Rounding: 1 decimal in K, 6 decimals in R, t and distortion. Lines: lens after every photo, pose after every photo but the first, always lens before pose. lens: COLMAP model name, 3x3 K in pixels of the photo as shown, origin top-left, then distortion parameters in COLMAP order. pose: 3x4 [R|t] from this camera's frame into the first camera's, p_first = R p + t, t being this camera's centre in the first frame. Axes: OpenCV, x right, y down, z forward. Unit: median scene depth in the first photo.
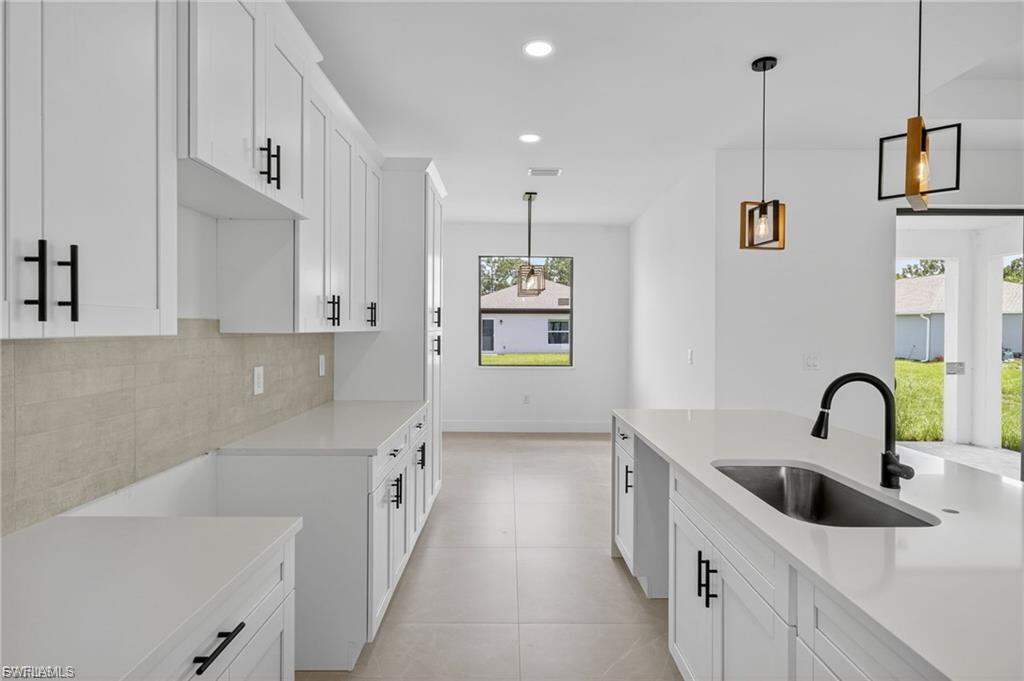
lens RADIAL K [[514.0, 0, 512.0], [0, 514.0, 340.5], [0, 0, 1]] dist [0.001201, 0.000240]
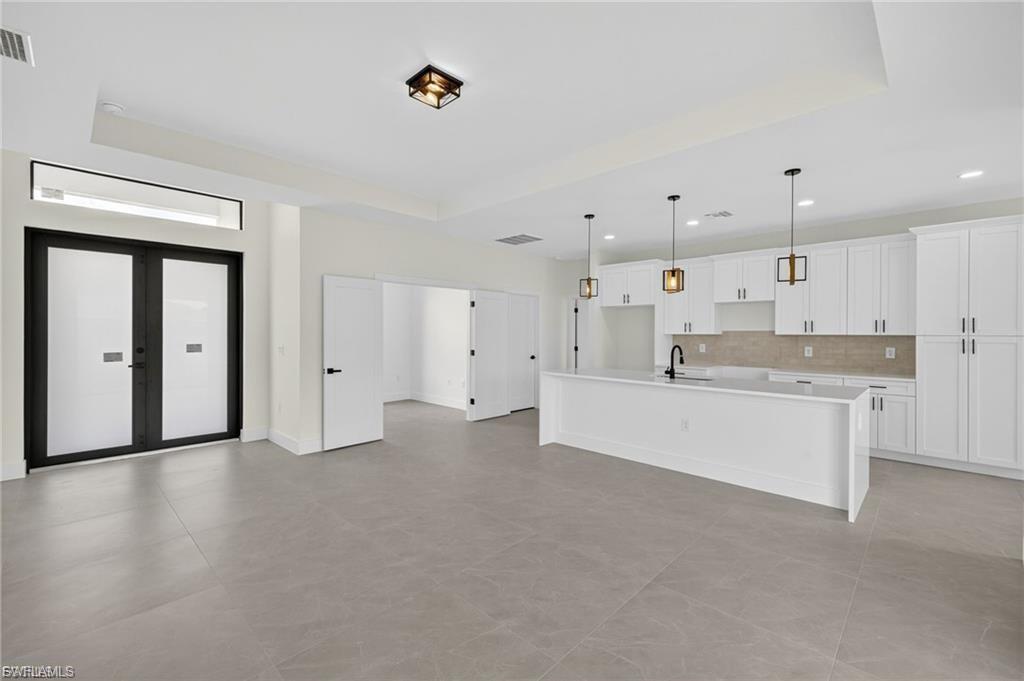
lens RADIAL K [[427.5, 0, 511.4], [0, 427.5, 333.6], [0, 0, 1]] dist [0.001663, 0.000365]
pose [[-0.701146, -0.006082, -0.712992, 2.412055], [-0.023059, 0.999634, 0.014148, -0.018076], [0.712645, 0.026361, -0.701029, 1.530166]]
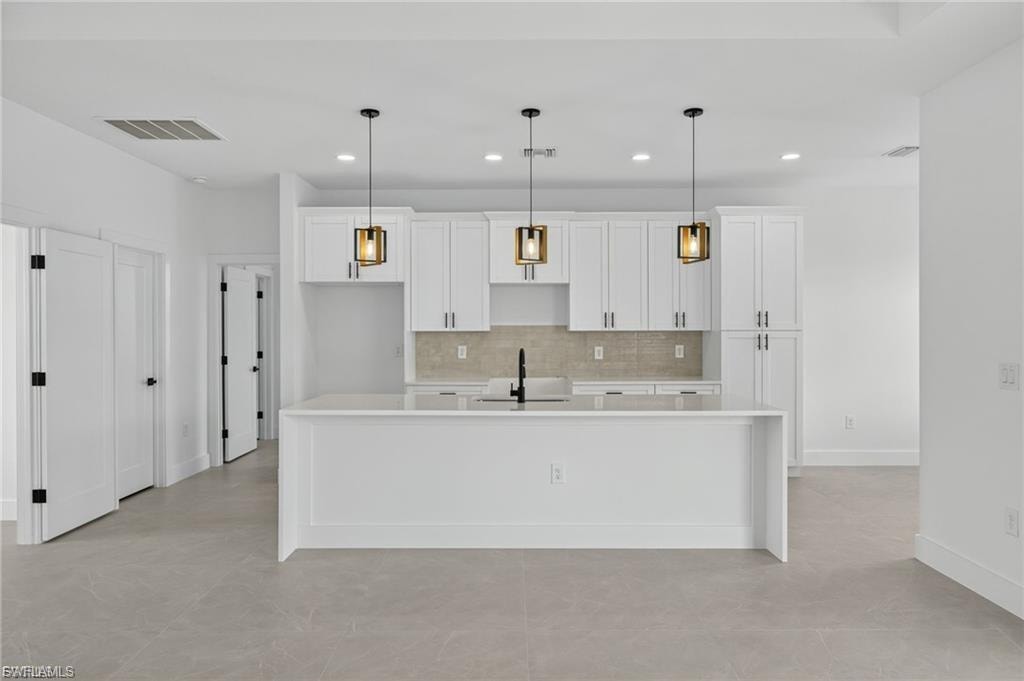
lens RADIAL K [[672.5, 0, 512.0], [0, 672.5, 340.5], [0, 0, 1]] dist [-0.000239, 0.001693]
pose [[-0.009187, 0.011008, -0.999897, 2.414472], [-0.019977, 0.999738, 0.011190, 0.001060], [0.999758, 0.020078, -0.008965, 0.680505]]
